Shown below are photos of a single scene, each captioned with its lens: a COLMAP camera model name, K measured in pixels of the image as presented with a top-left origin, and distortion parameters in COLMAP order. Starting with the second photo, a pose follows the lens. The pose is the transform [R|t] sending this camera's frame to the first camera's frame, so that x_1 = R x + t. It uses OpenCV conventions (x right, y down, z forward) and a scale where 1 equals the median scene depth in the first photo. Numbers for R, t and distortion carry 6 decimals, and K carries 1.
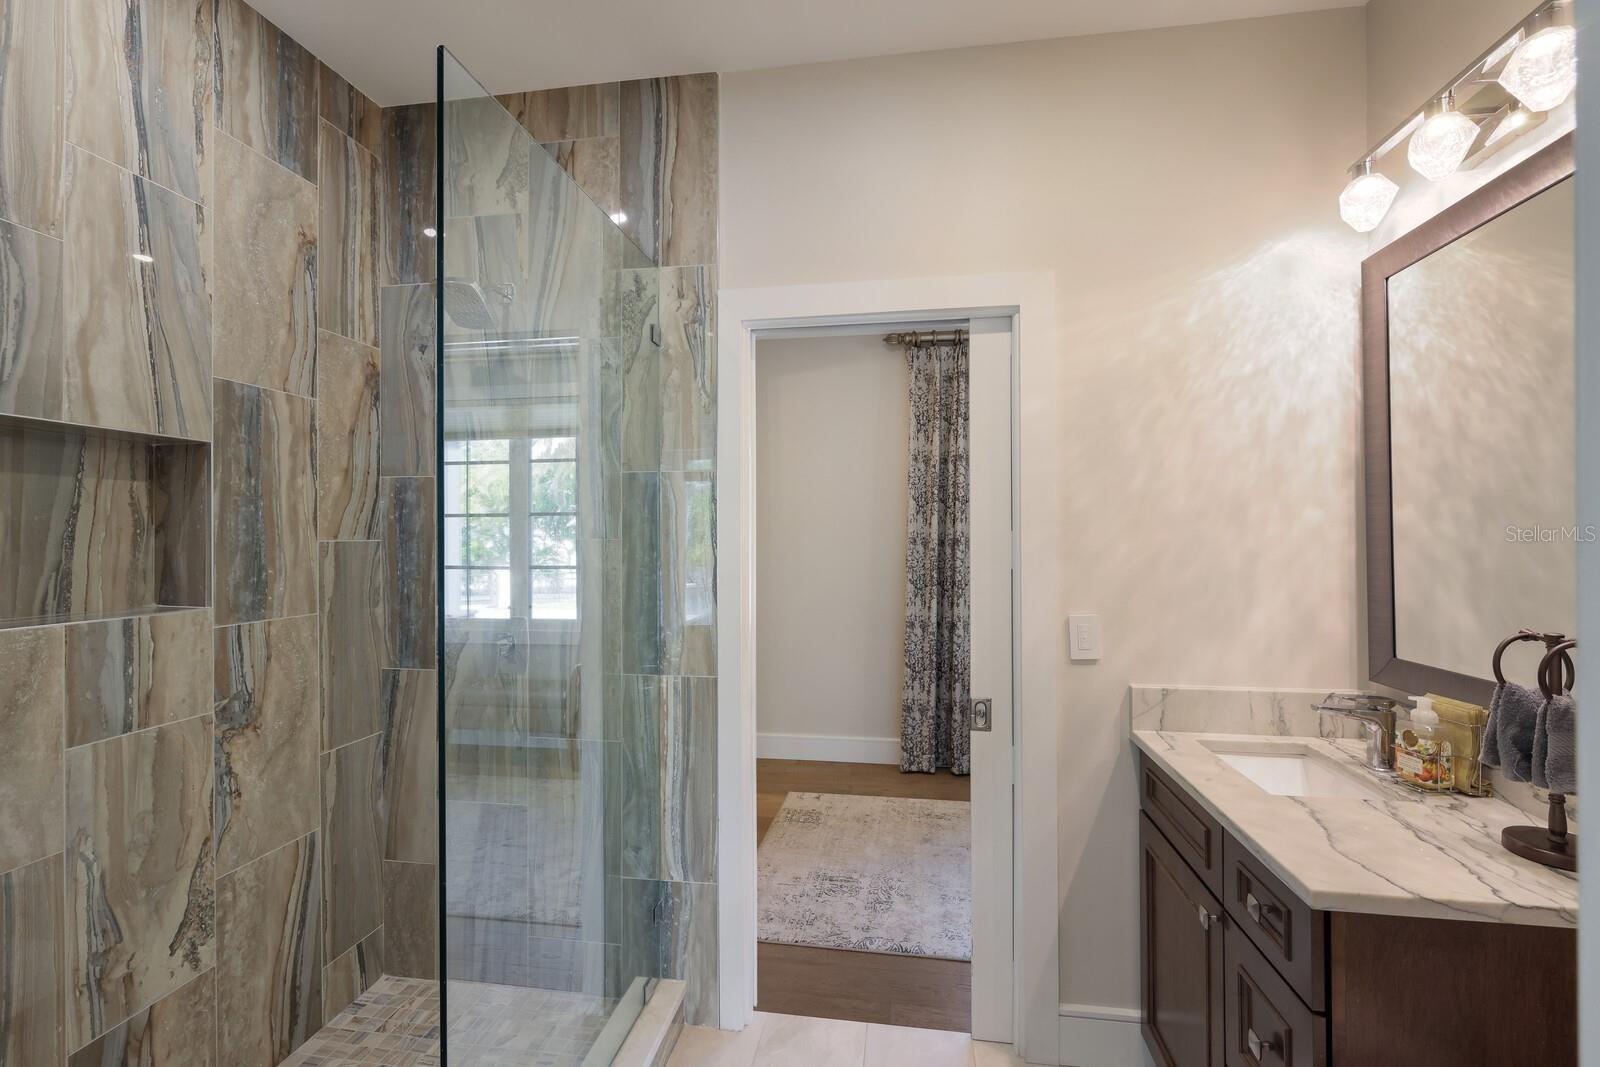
lens RADIAL K [[695.1, 0, 808.5], [0, 695.1, 531.8], [0, 0, 1]] dist [0.001983, -0.000137]
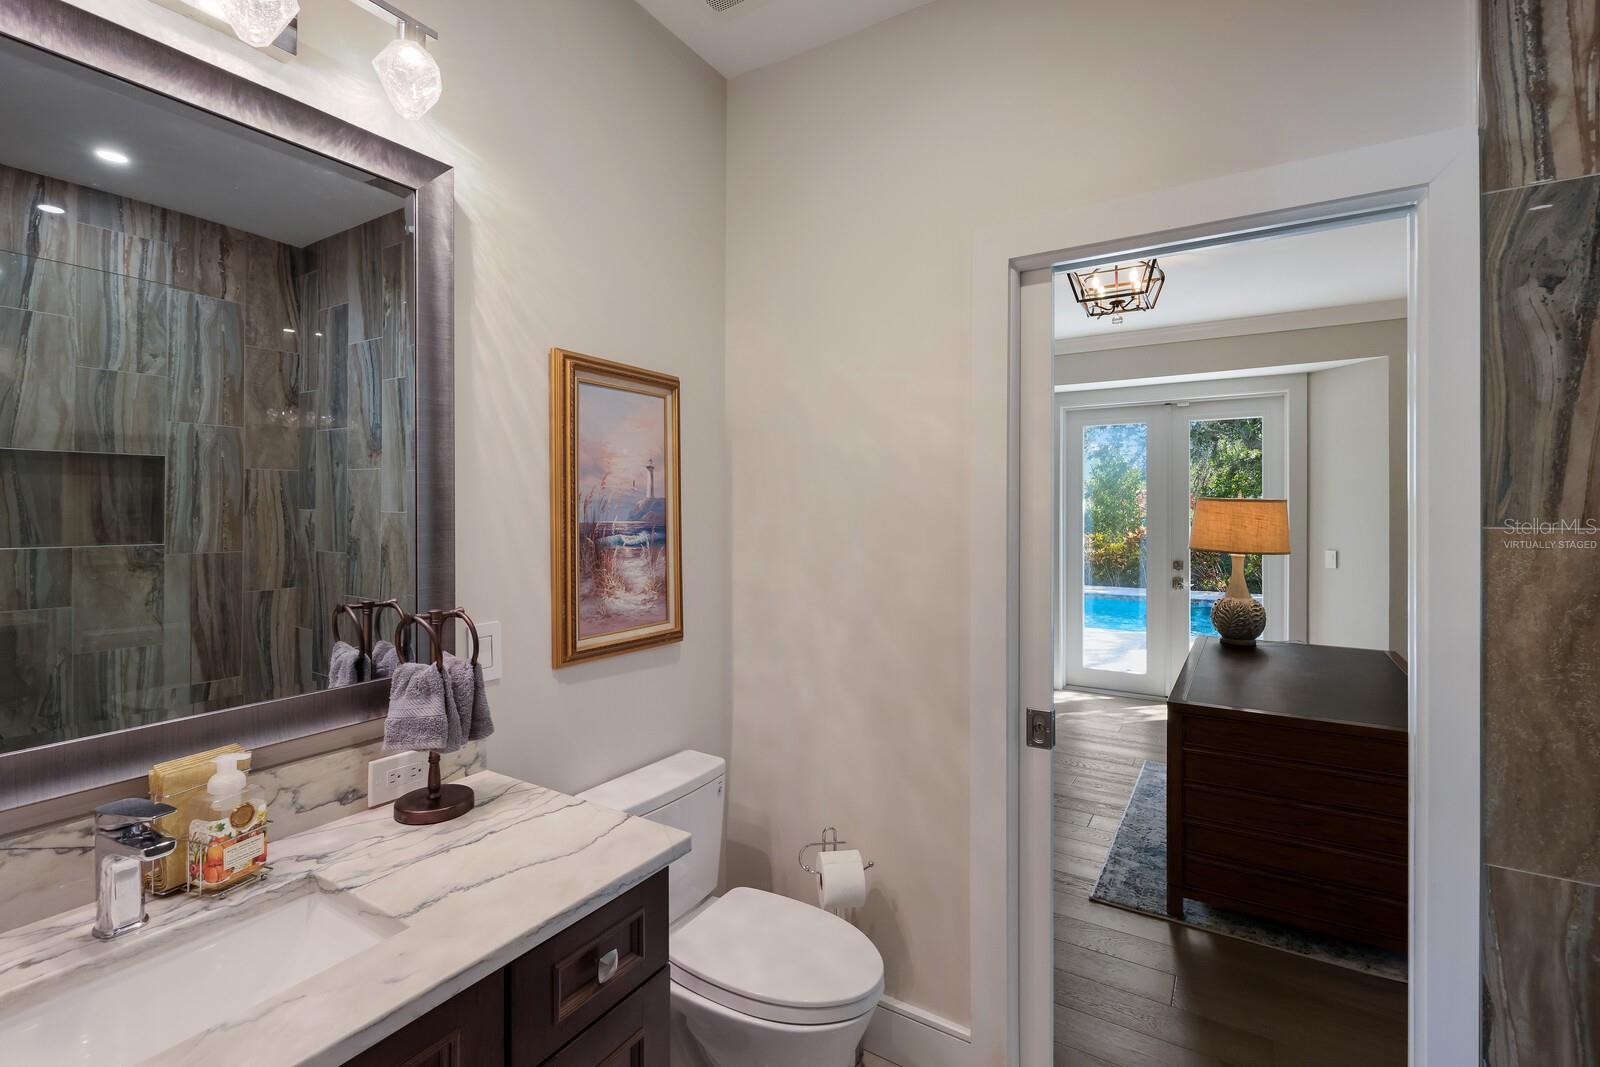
lens RADIAL K [[719.4, 0, 803.4], [0, 719.4, 515.2], [0, 0, 1]] dist [0.000196, -0.000142]
pose [[-0.920685, 0.001977, 0.390301, 0.085536], [0.001098, 0.999996, -0.002474, 0.000592], [-0.390304, -0.001850, -0.920684, 1.719619]]
